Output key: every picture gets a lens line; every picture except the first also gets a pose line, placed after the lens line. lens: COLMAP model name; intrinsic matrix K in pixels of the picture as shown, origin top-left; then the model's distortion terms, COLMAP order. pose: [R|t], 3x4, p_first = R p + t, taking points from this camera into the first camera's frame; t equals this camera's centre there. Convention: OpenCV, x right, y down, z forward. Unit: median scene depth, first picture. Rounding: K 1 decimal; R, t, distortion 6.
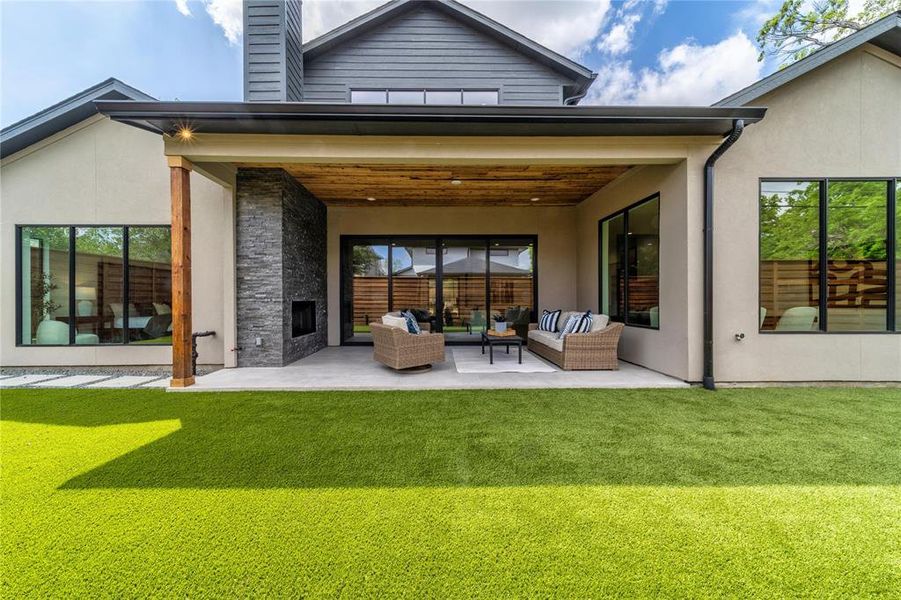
lens RADIAL K [[312.1, 0, 451.5], [0, 312.1, 299.8], [0, 0, 1]] dist [0.007992, -0.000054]
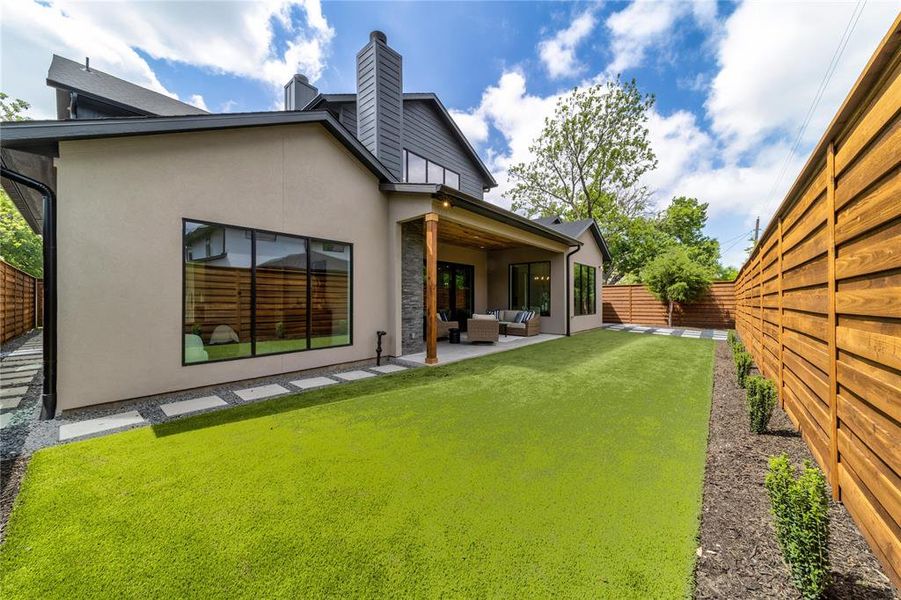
lens RADIAL K [[312.1, 0, 451.5], [0, 312.1, 299.8], [0, 0, 1]] dist [0.007992, -0.000054]
pose [[0.663530, 0.000368, 0.748149, -1.522490], [-0.019459, 0.999670, 0.016766, -0.054358], [-0.747896, -0.025683, 0.663318, -0.058848]]
